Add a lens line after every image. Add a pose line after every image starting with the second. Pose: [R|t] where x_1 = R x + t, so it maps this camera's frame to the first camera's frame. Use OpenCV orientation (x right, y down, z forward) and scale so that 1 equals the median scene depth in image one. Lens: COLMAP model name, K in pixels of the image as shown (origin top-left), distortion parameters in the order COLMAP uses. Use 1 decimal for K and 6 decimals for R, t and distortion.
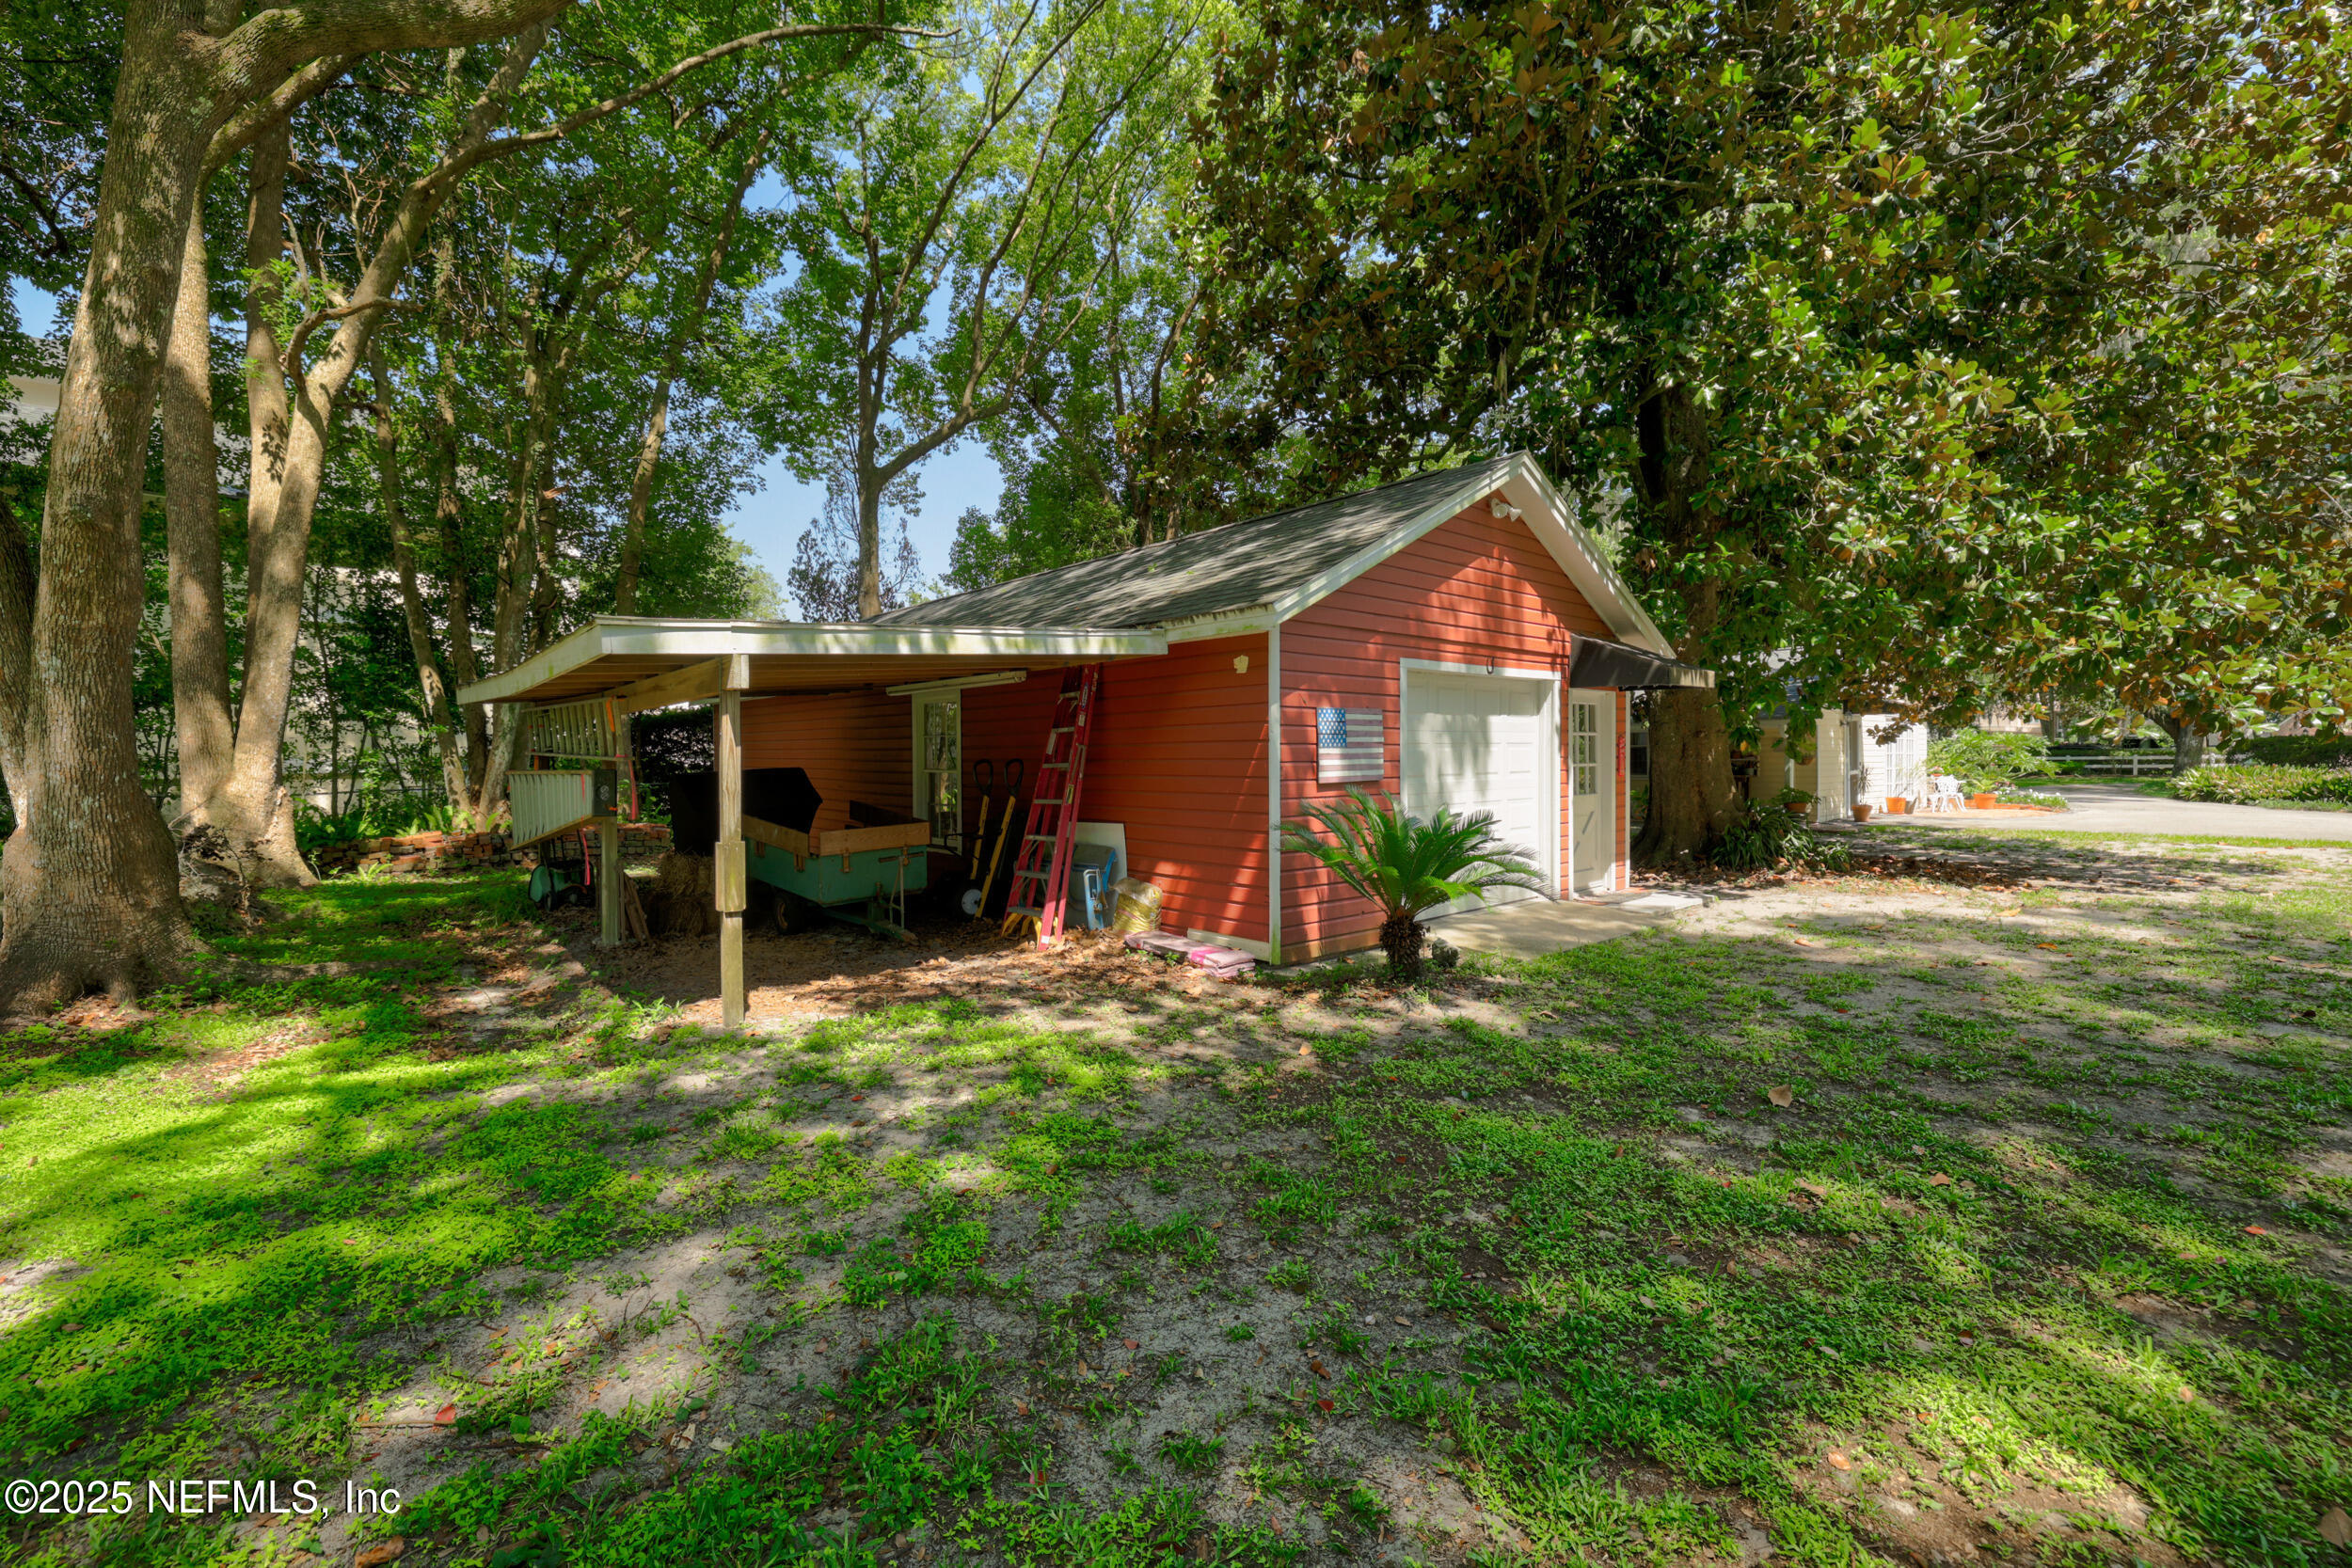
lens RADIAL K [[977.6, 0, 1149.2], [0, 977.6, 773.3], [0, 0, 1]] dist [-0.001477, -0.000246]
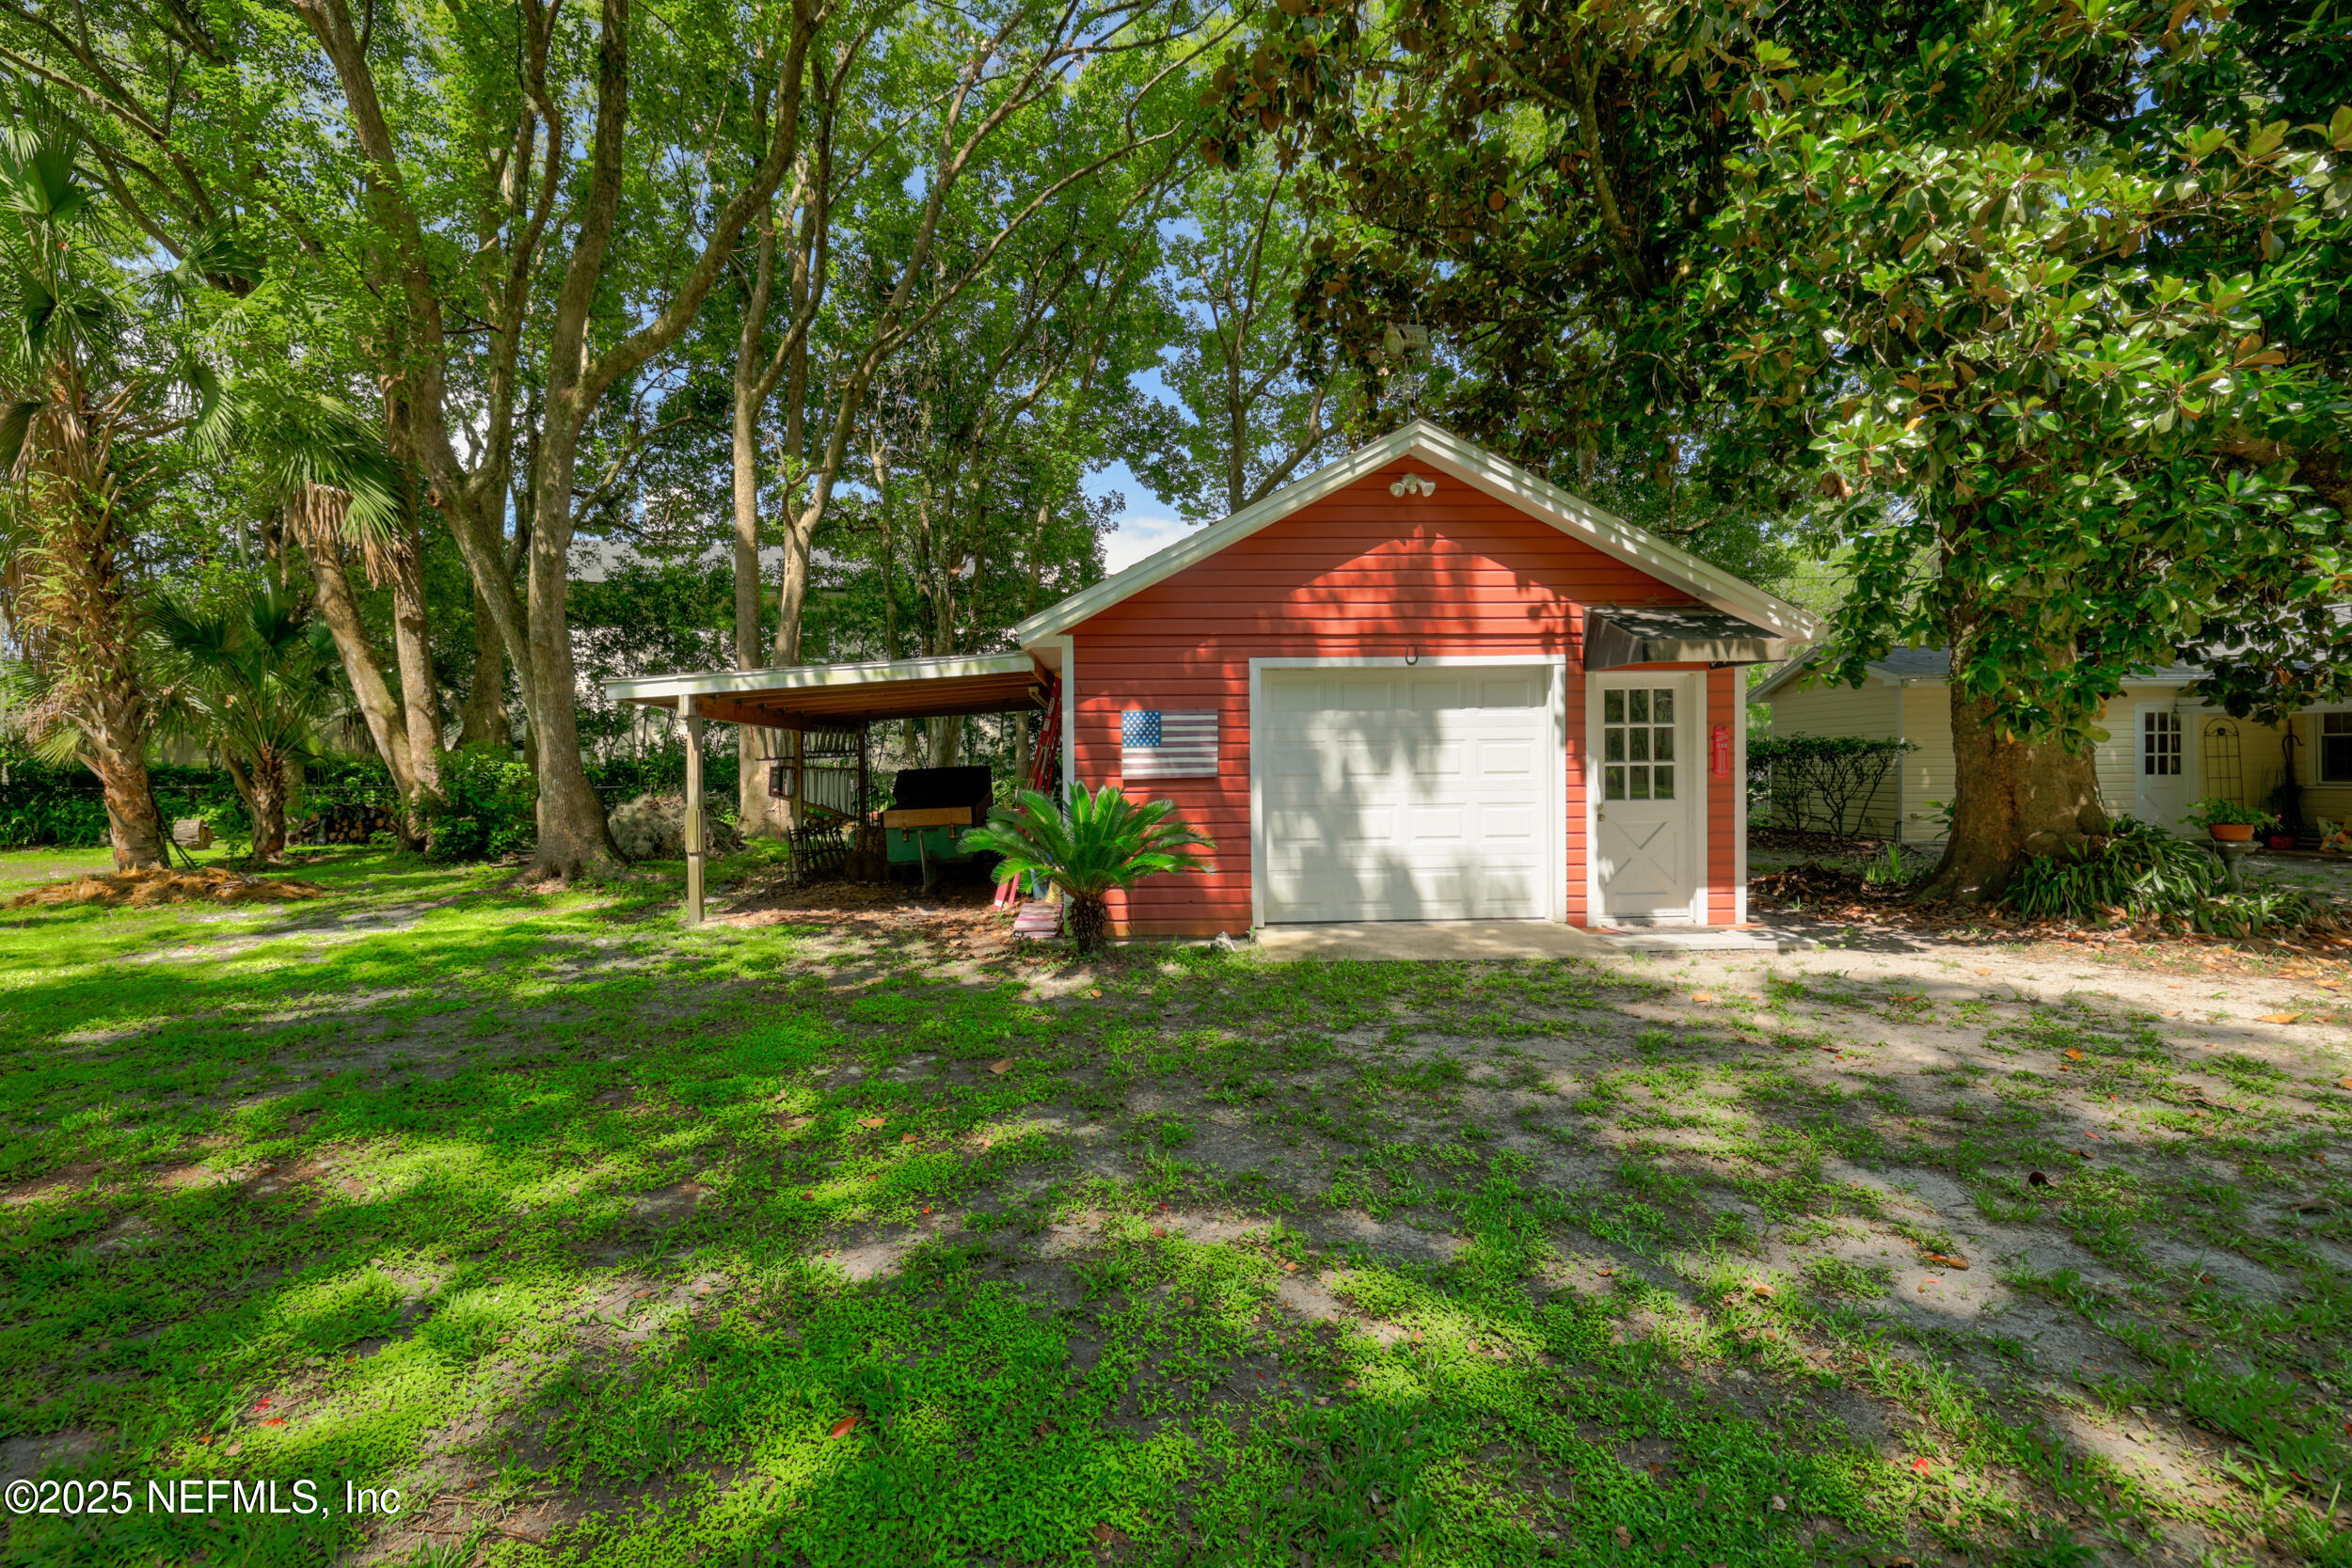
lens RADIAL K [[977.6, 0, 1149.2], [0, 977.6, 773.3], [0, 0, 1]] dist [-0.001477, -0.000246]
pose [[0.781984, 0.005036, -0.623278, 0.805706], [-0.006873, 0.999976, -0.000542, 0.003394], [0.623261, 0.004708, 0.782000, 0.138571]]
